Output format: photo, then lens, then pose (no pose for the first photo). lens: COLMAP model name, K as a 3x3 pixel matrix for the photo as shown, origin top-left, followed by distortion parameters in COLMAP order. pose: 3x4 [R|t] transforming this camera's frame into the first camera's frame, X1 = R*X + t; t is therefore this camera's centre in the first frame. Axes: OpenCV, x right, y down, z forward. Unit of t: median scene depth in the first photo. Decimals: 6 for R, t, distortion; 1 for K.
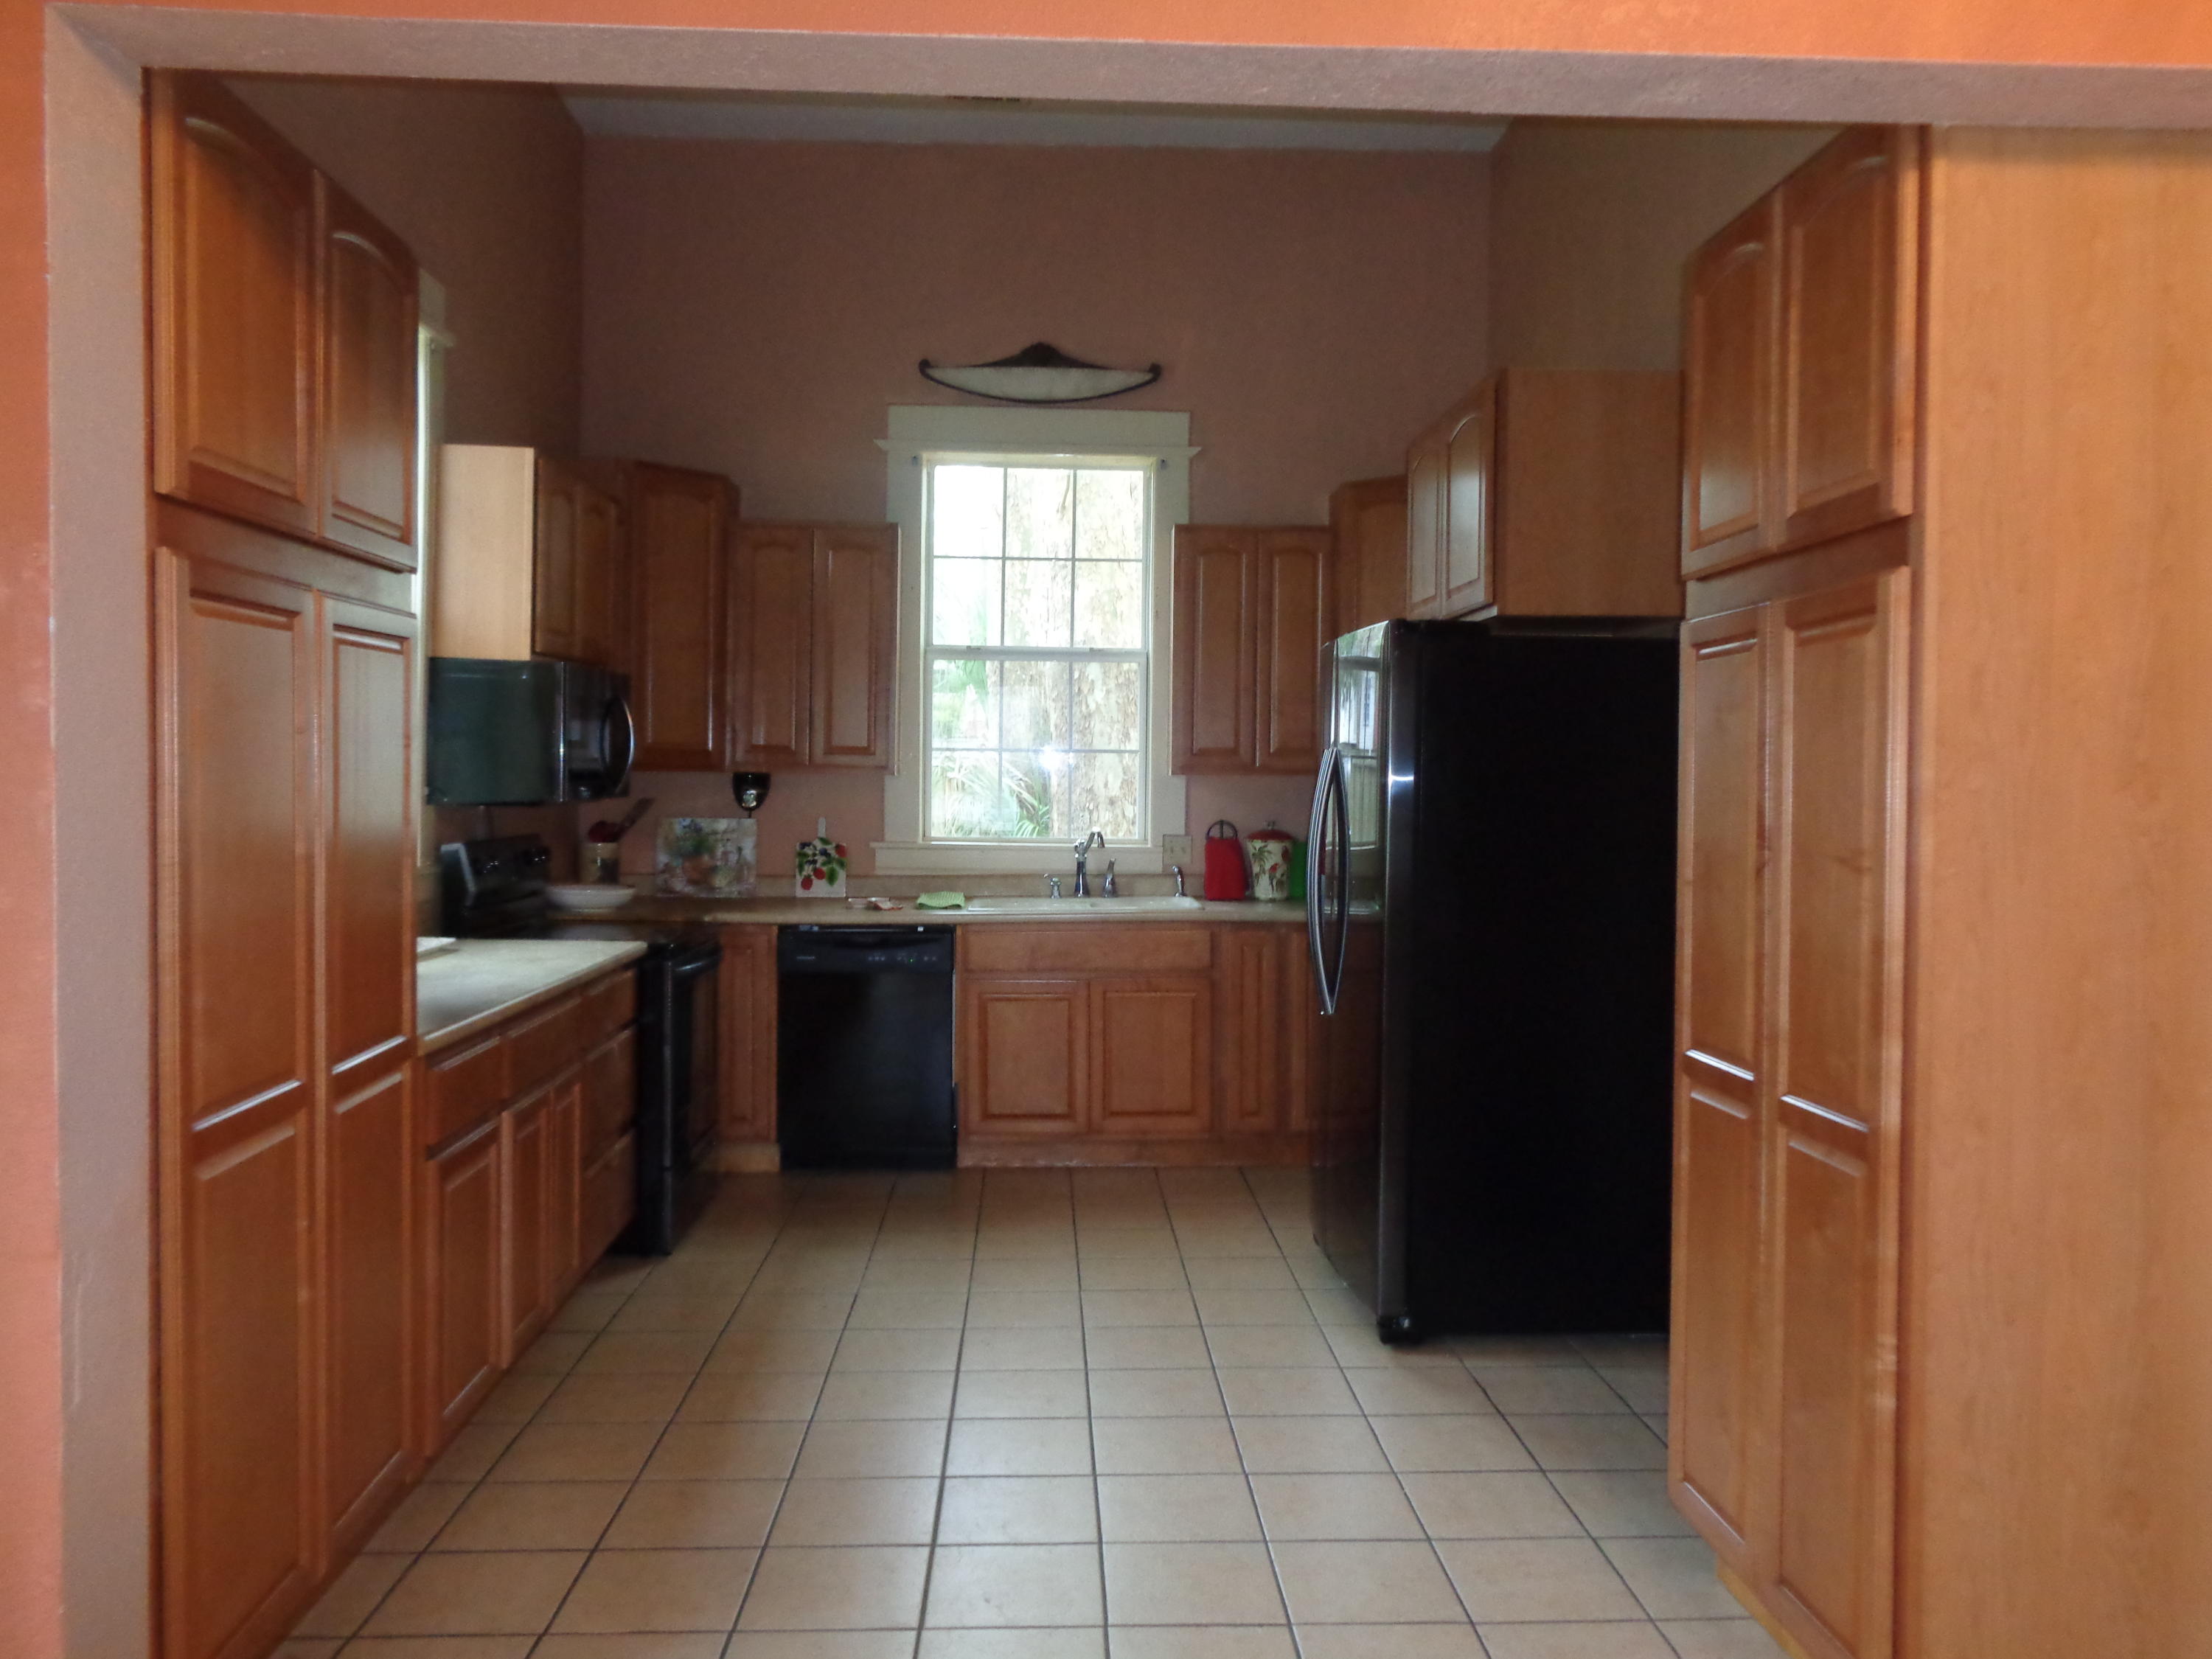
lens RADIAL K [[1683.7, 0, 1104.0], [0, 1683.7, 825.7], [0, 0, 1]] dist [0.008389, 0.011521]
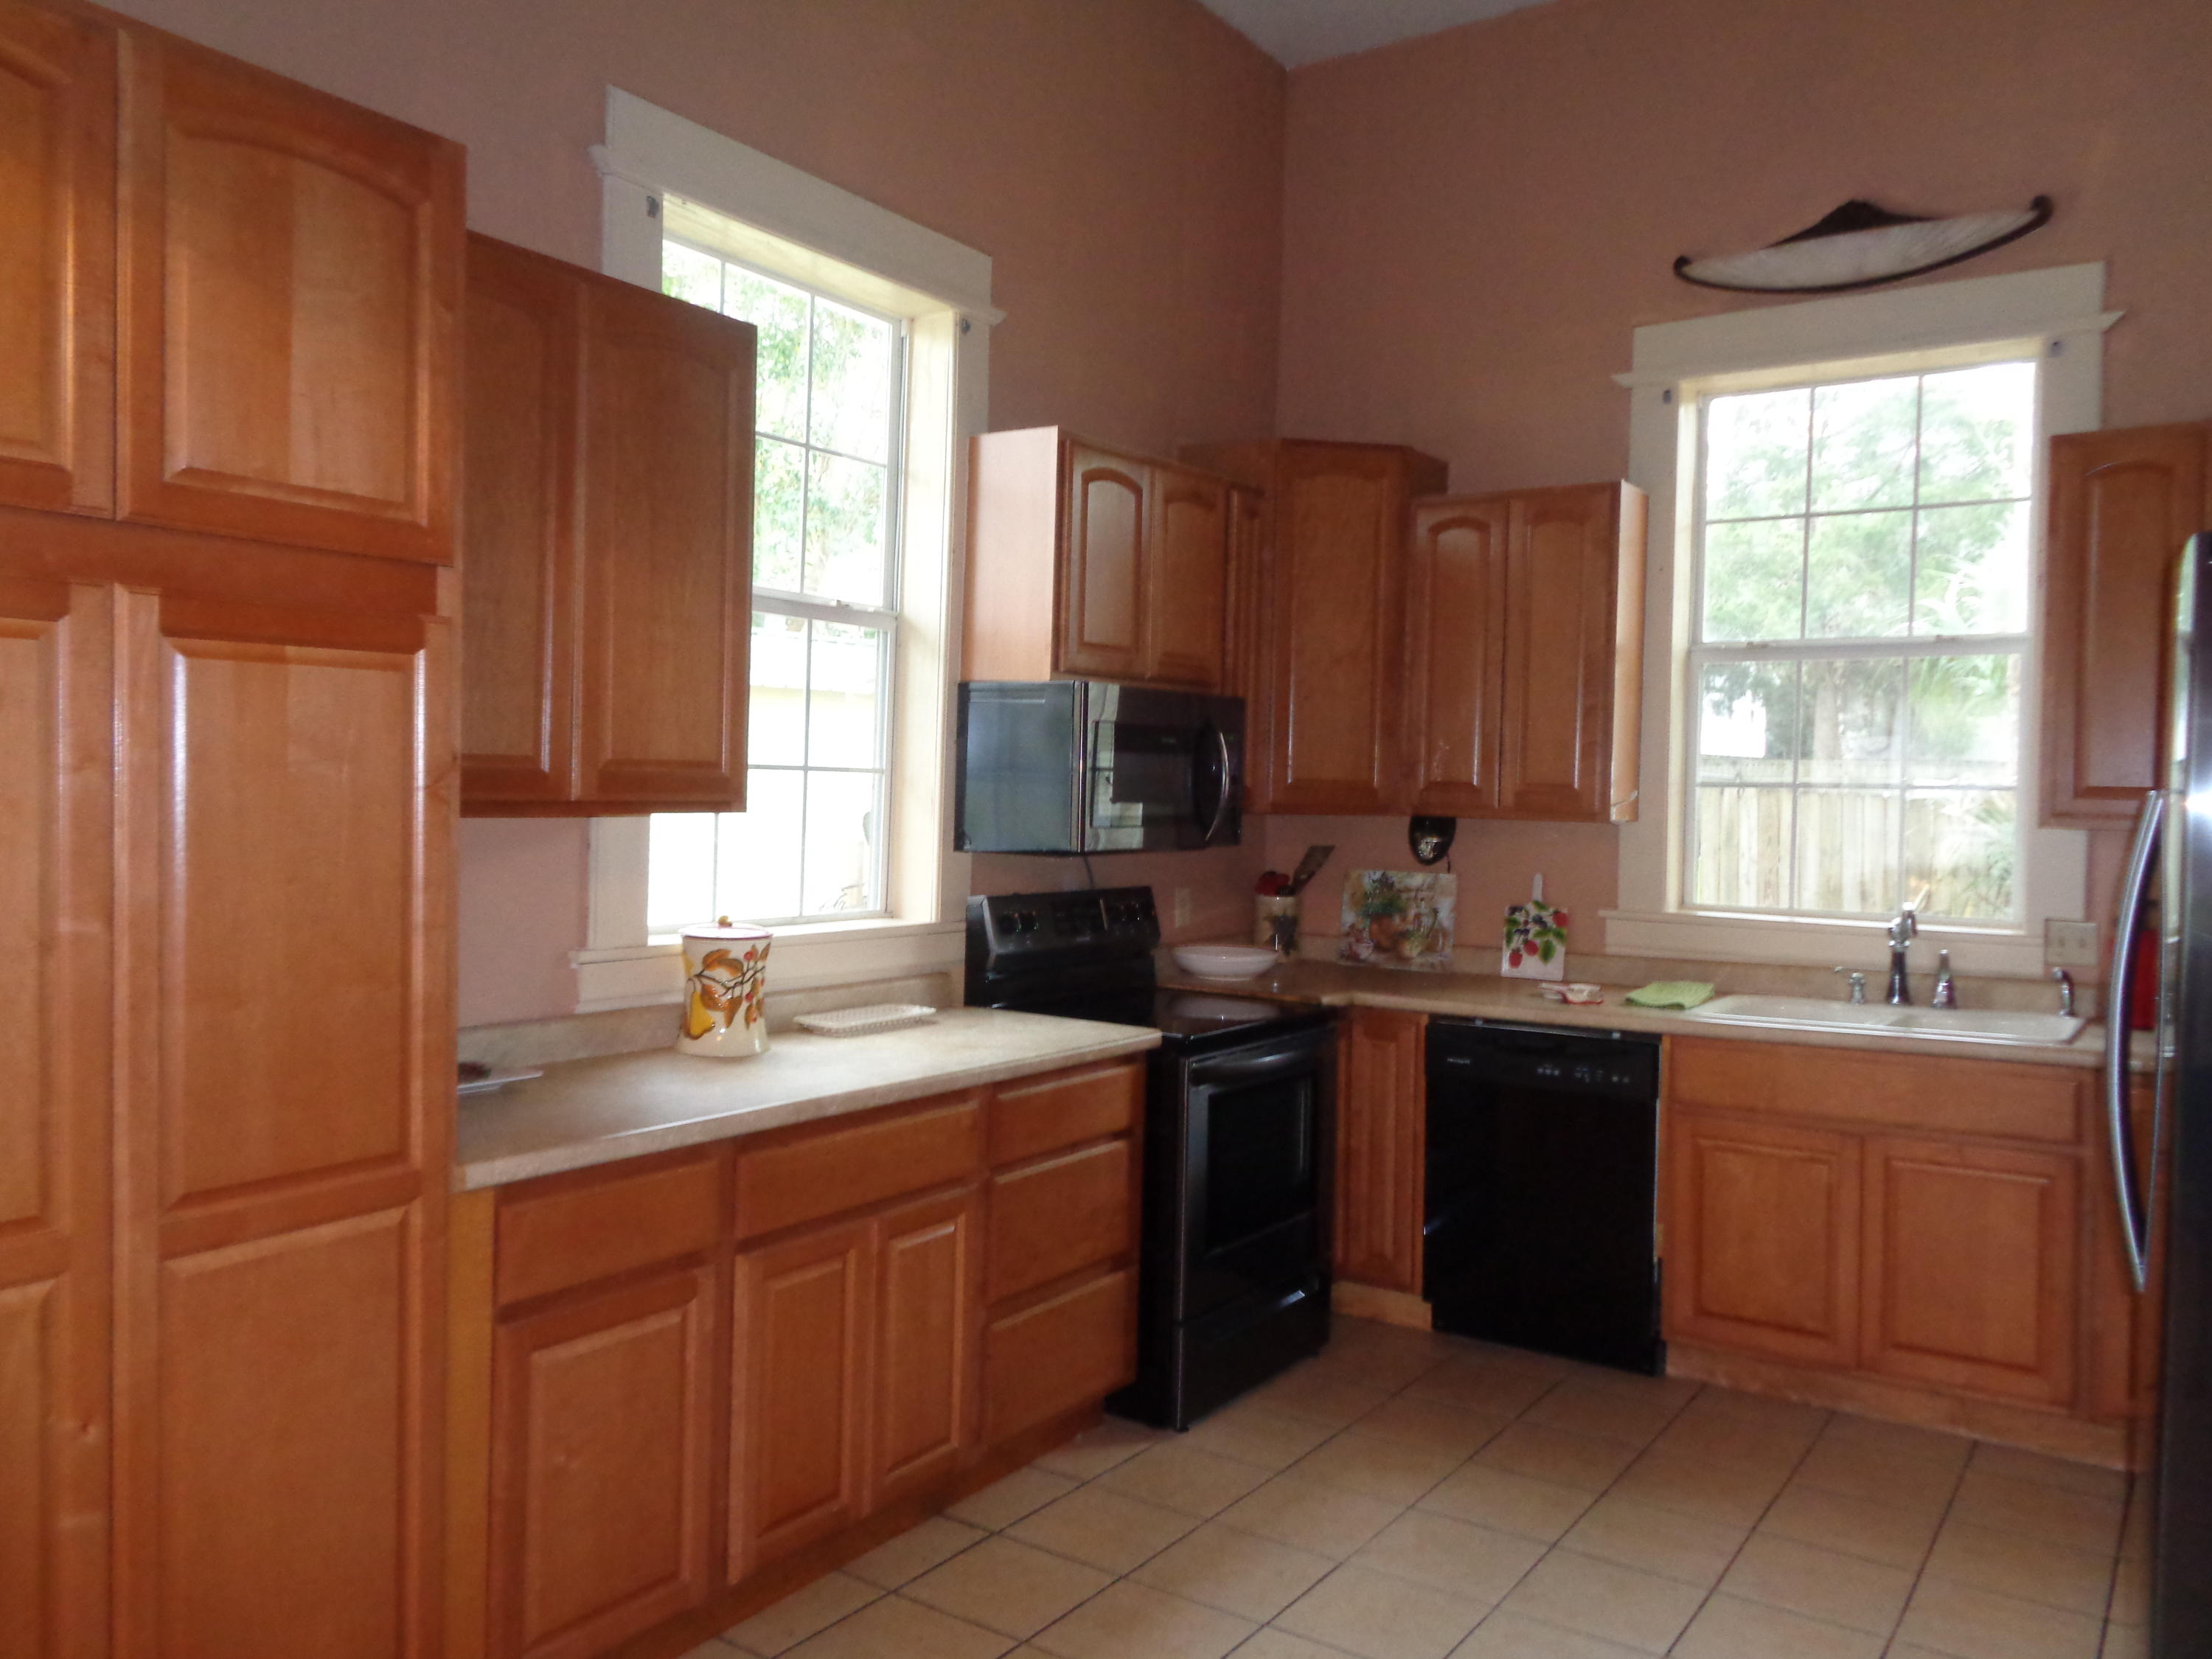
lens RADIAL K [[1683.7, 0, 1108.7], [0, 1683.7, 830.0], [0, 0, 1]] dist [0.008389, 0.011521]
pose [[0.798980, 0.017423, -0.601106, 0.143093], [-0.026943, 0.999614, -0.006838, -0.015116], [0.600754, 0.021659, 0.799140, 0.273957]]
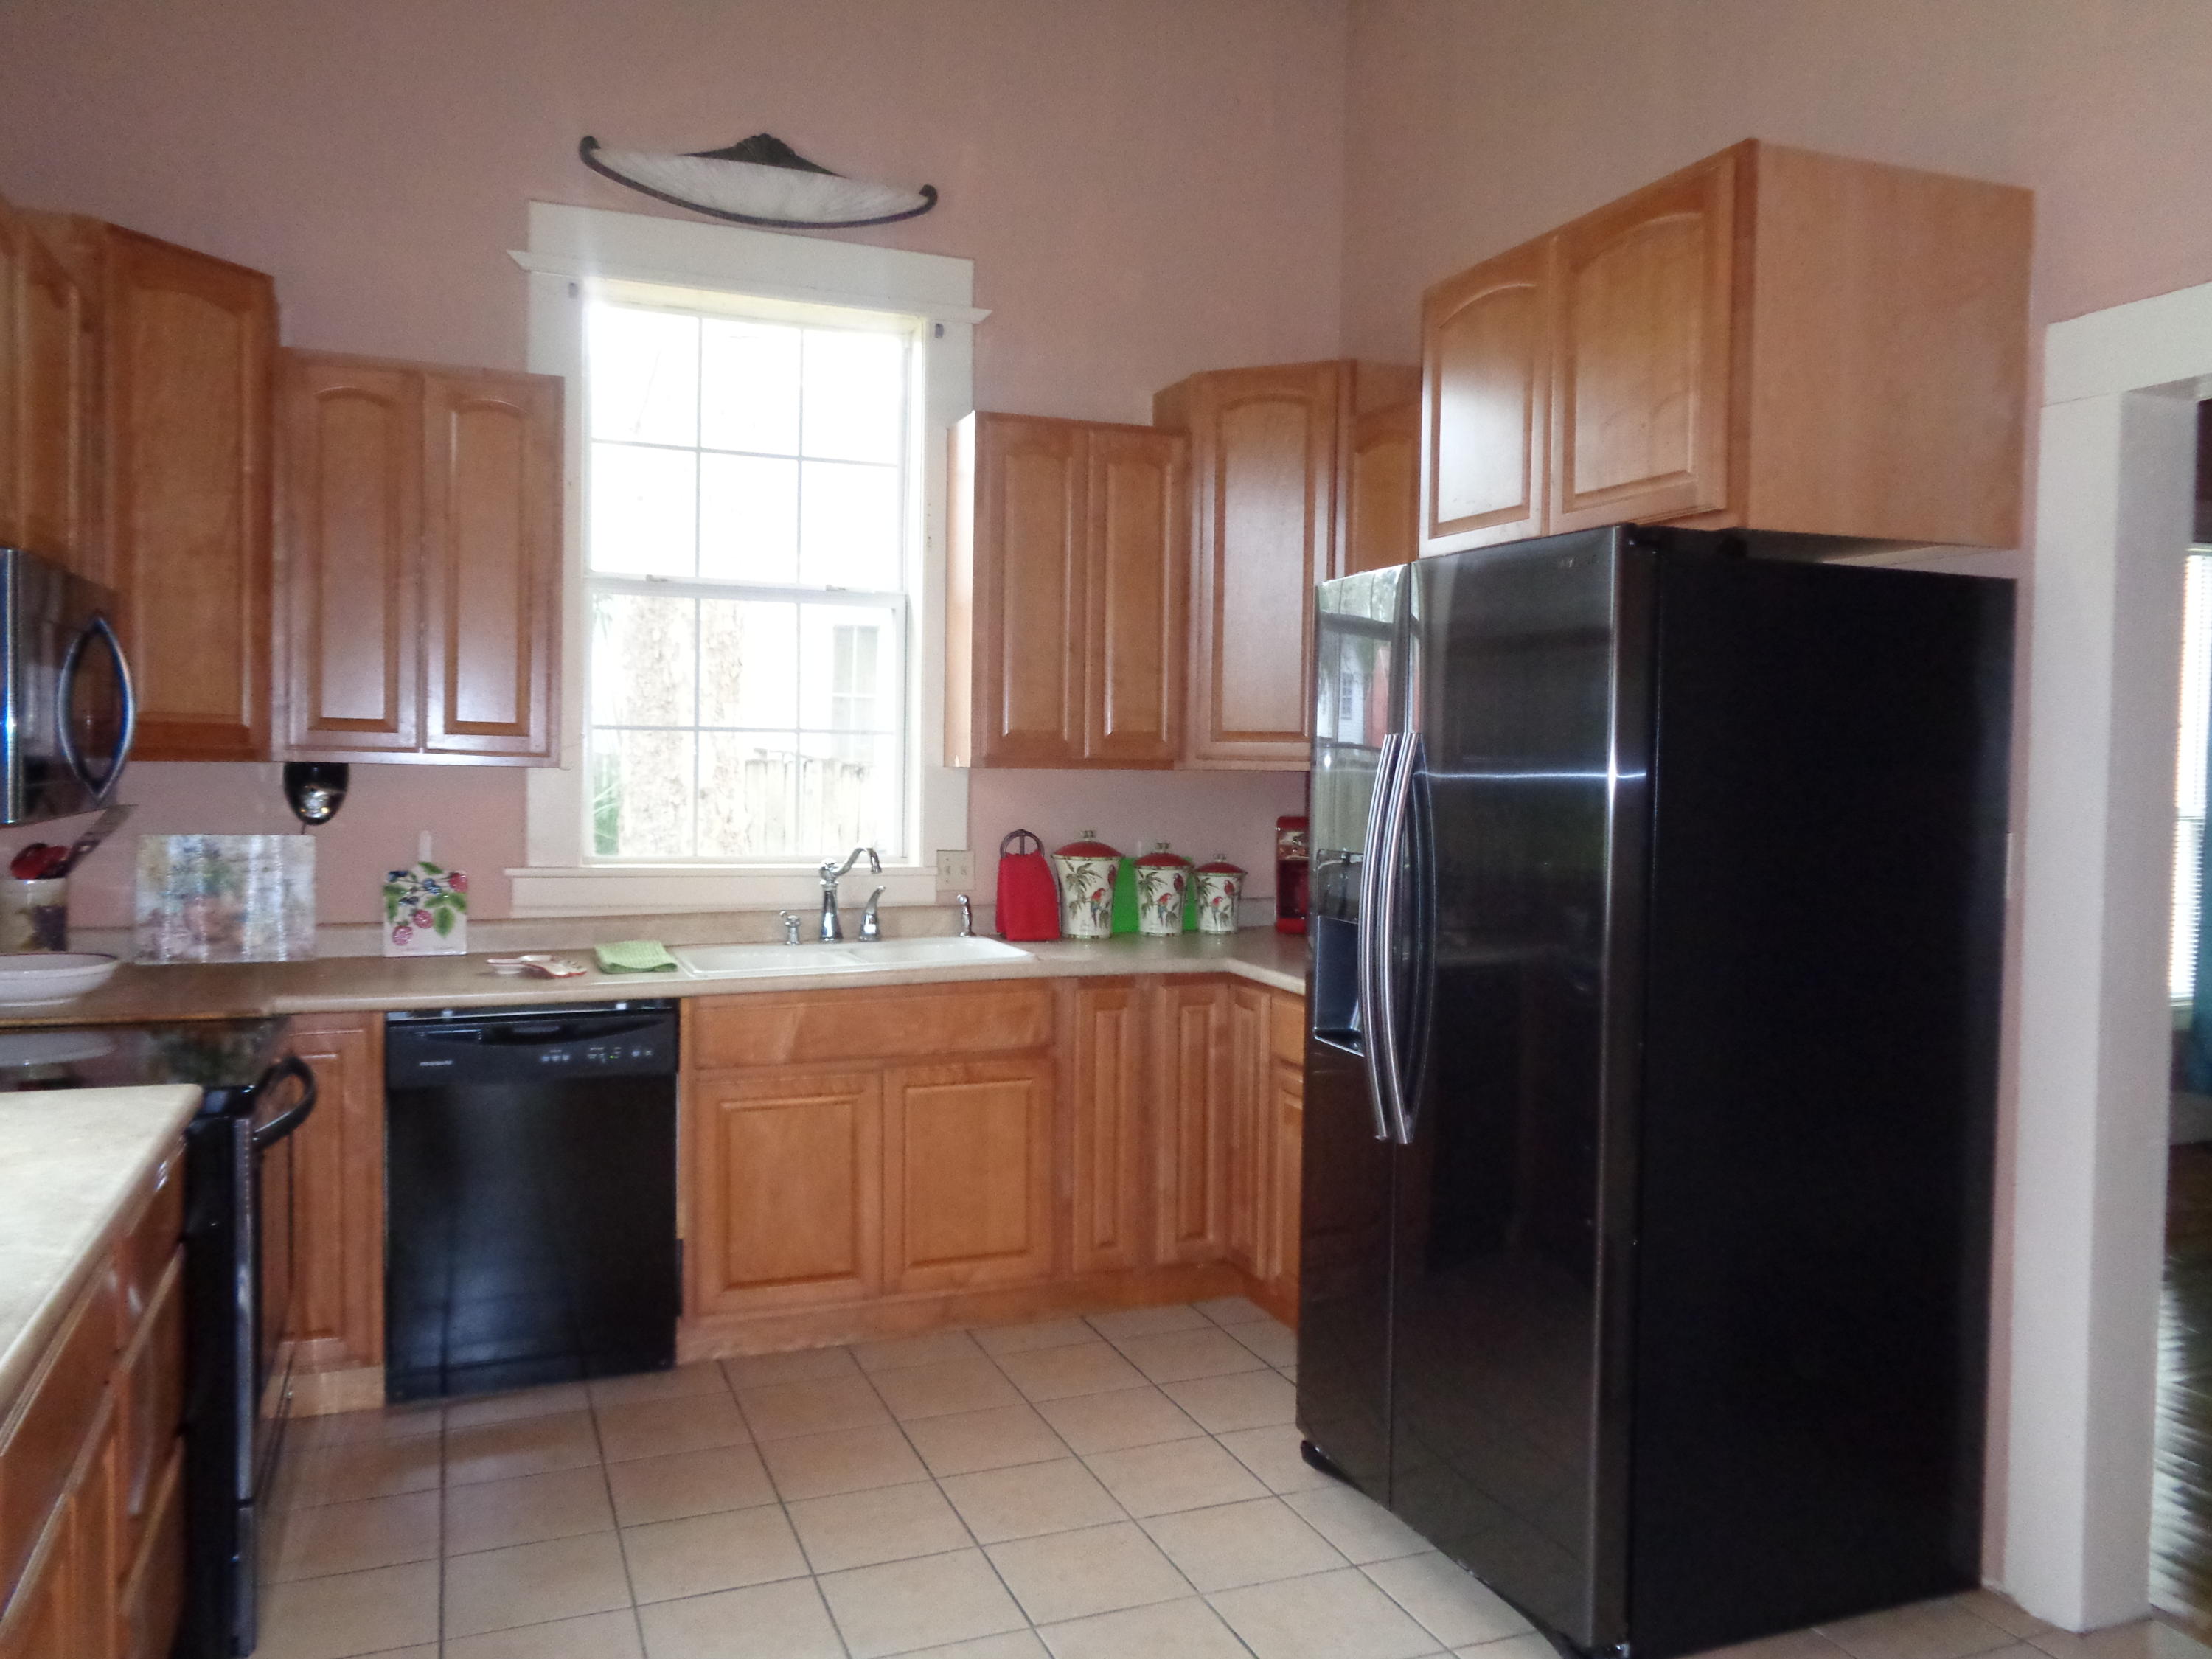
lens RADIAL K [[1683.7, 0, 1104.0], [0, 1683.7, 829.5], [0, 0, 1]] dist [0.008389, 0.011521]
pose [[0.945001, -0.009711, 0.326924, -0.137165], [0.005474, 0.999889, 0.013879, -0.013611], [-0.327022, -0.011326, 0.944949, 0.313114]]
